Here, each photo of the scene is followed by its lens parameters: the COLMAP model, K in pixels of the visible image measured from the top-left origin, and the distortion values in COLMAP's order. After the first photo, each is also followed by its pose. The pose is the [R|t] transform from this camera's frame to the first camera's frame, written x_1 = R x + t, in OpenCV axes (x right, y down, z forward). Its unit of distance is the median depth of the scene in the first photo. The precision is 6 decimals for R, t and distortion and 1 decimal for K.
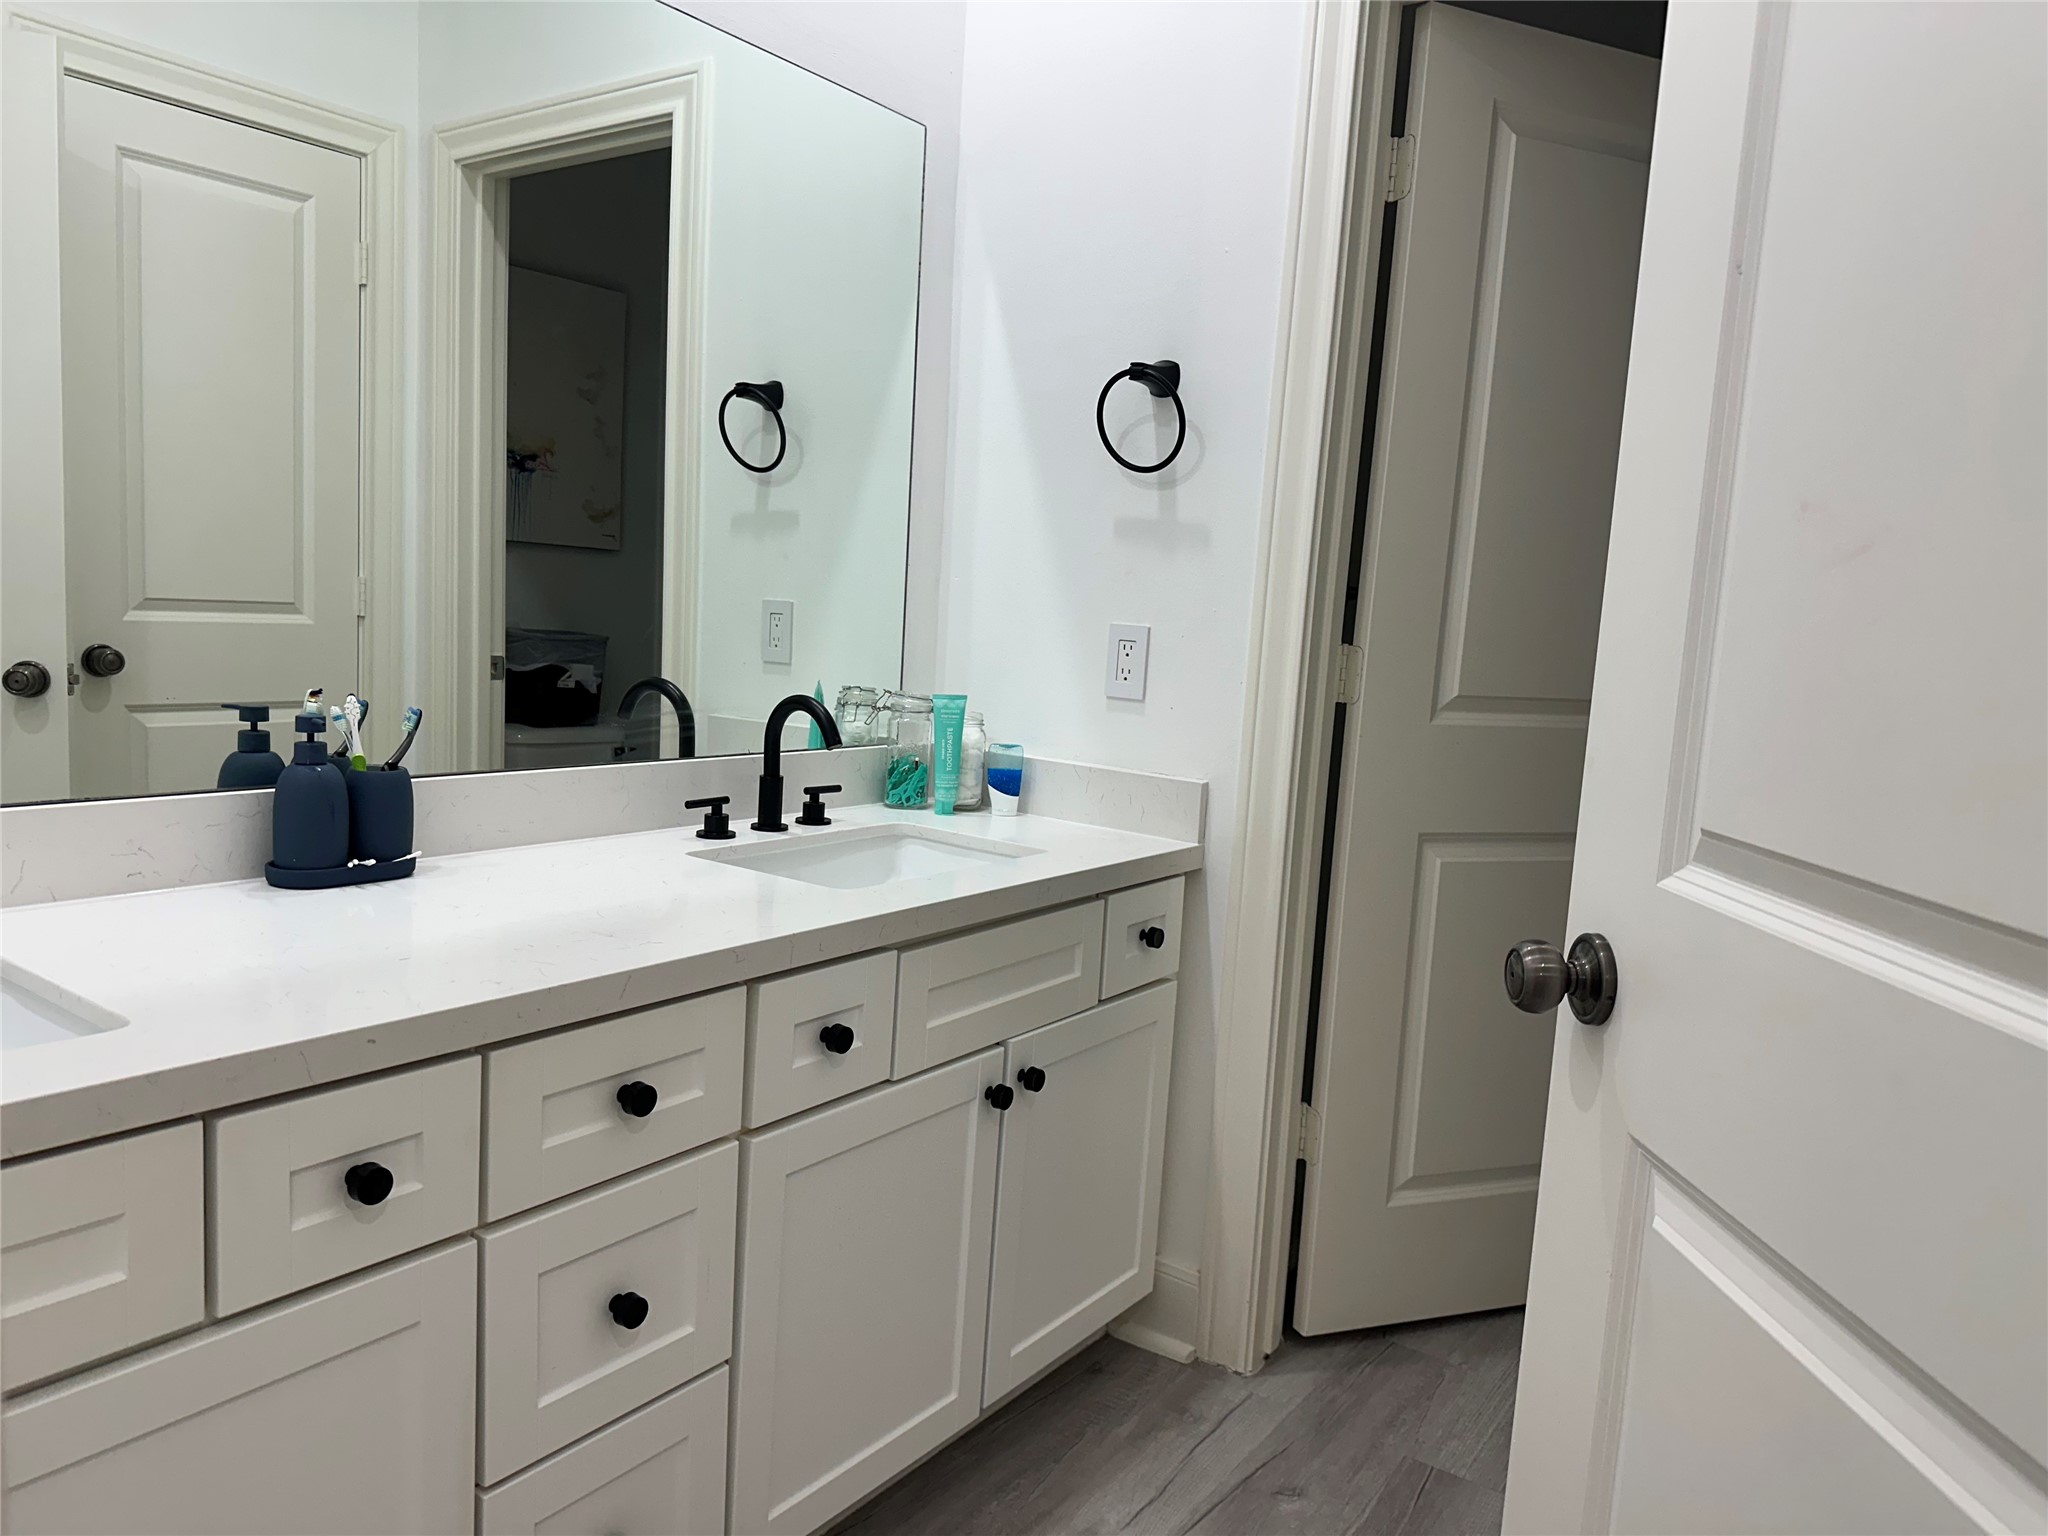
lens RADIAL K [[1422.5, 0, 1024.0], [0, 1422.5, 768.0], [0, 0, 1]] dist [0.125838, -0.243617]
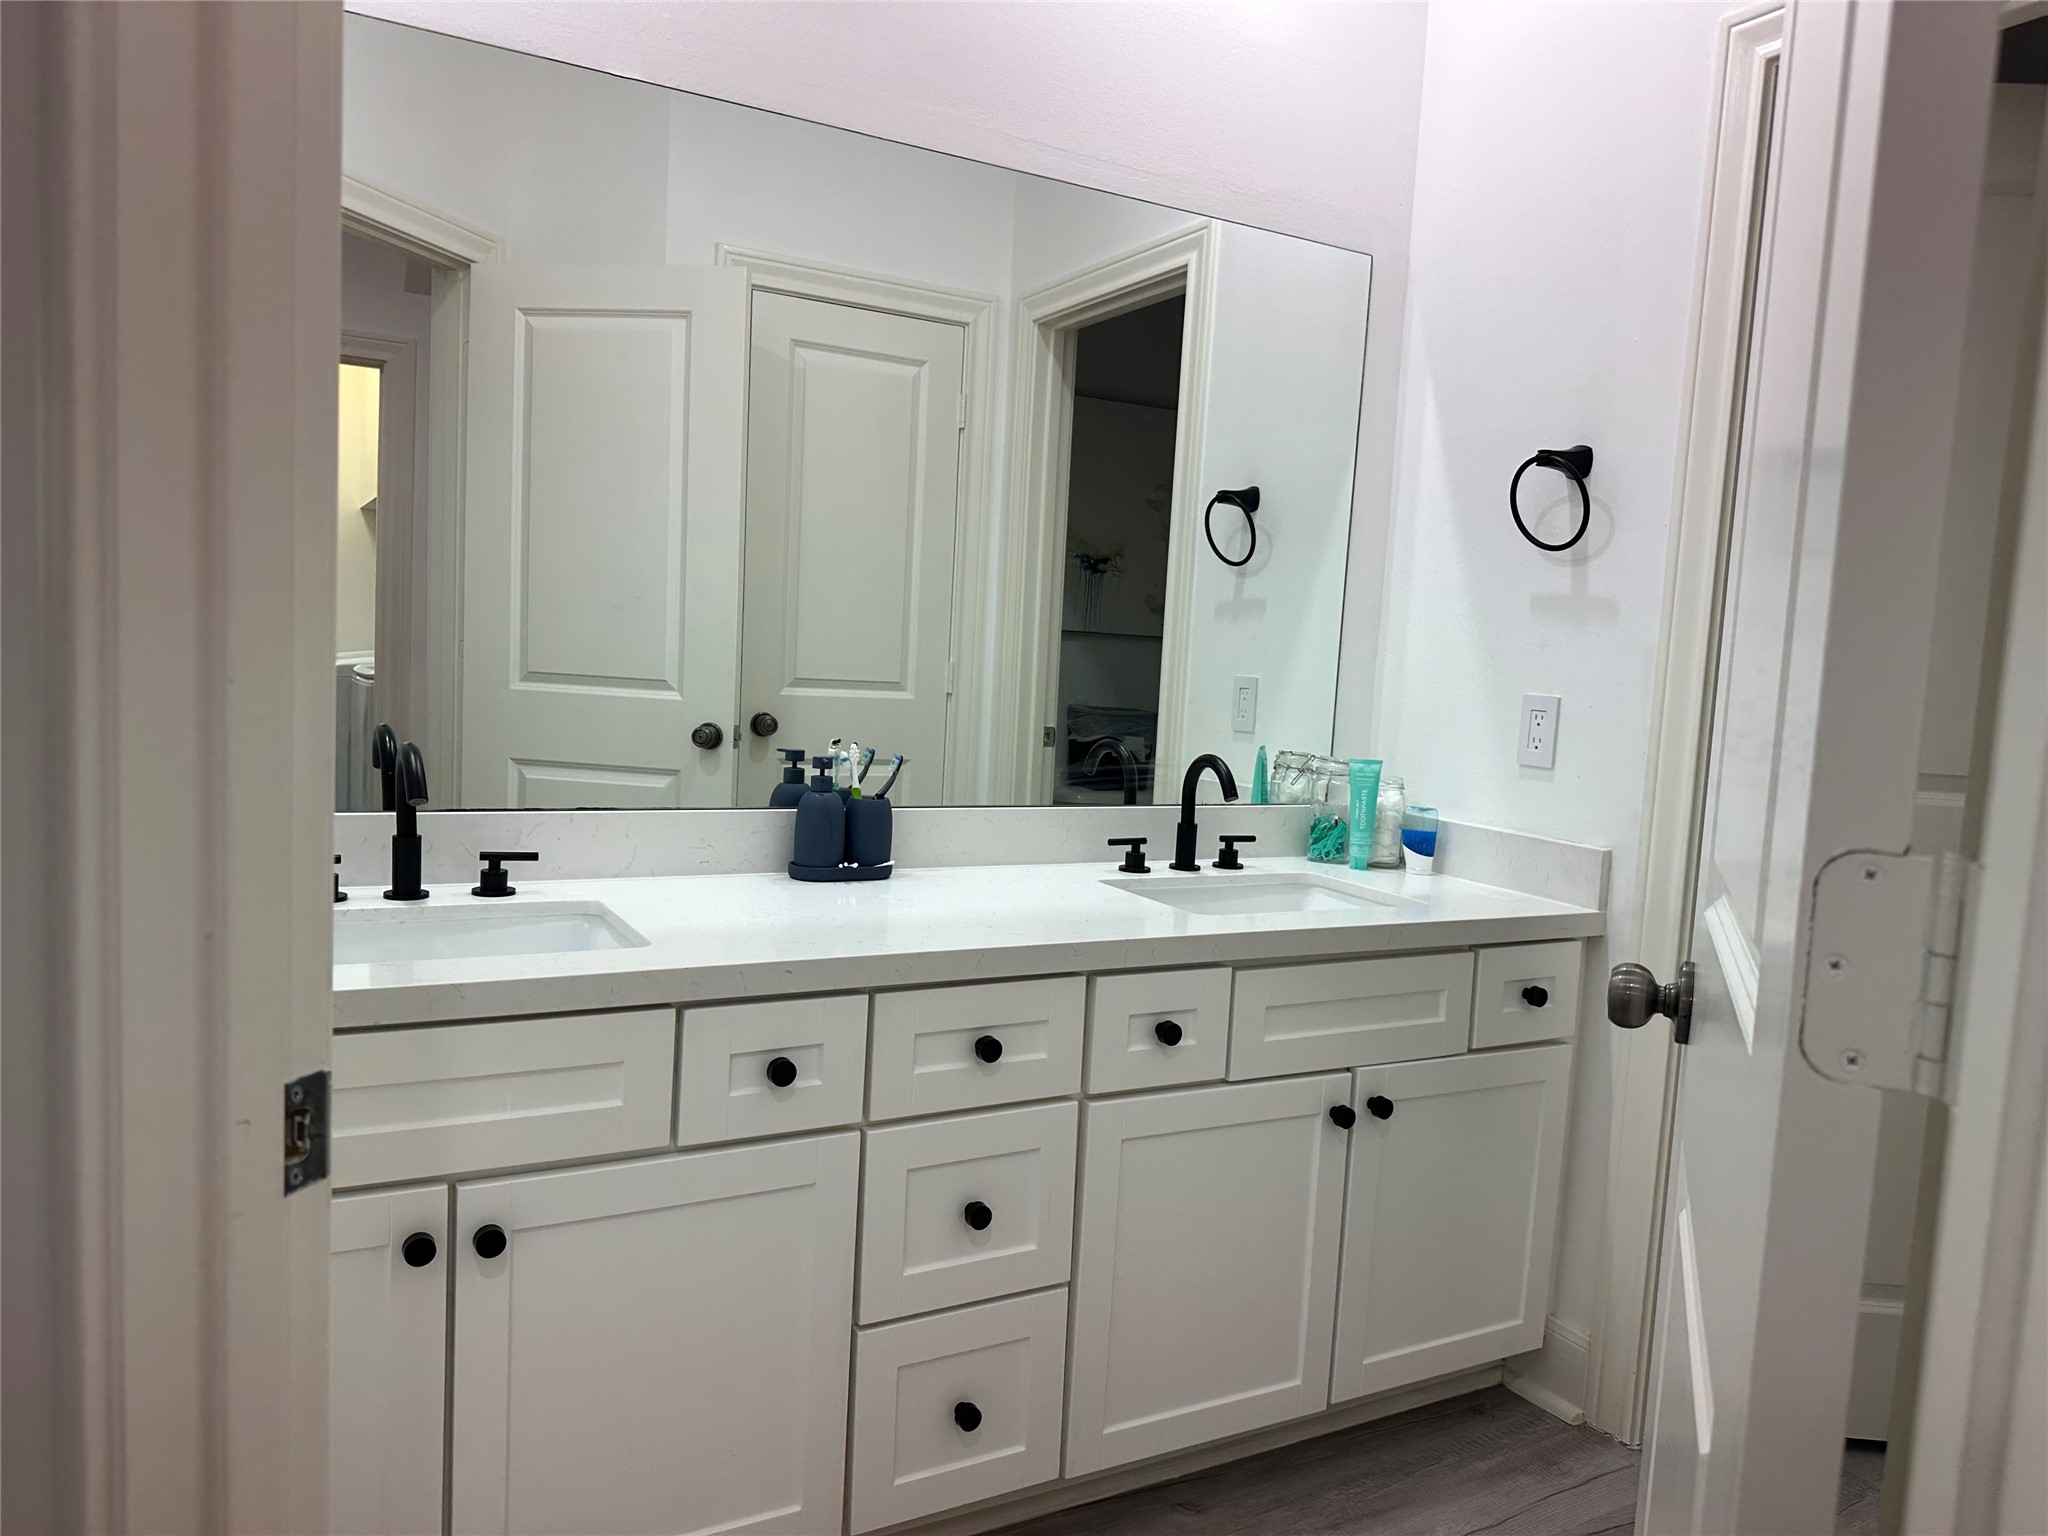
lens RADIAL K [[1422.5, 0, 1024.0], [0, 1422.5, 768.0], [0, 0, 1]] dist [0.125838, -0.243617]
pose [[0.901188, 0.024596, -0.432730, 0.191679], [-0.050208, 0.997591, -0.047860, 0.021239], [0.430511, 0.064858, 0.900252, -0.103792]]
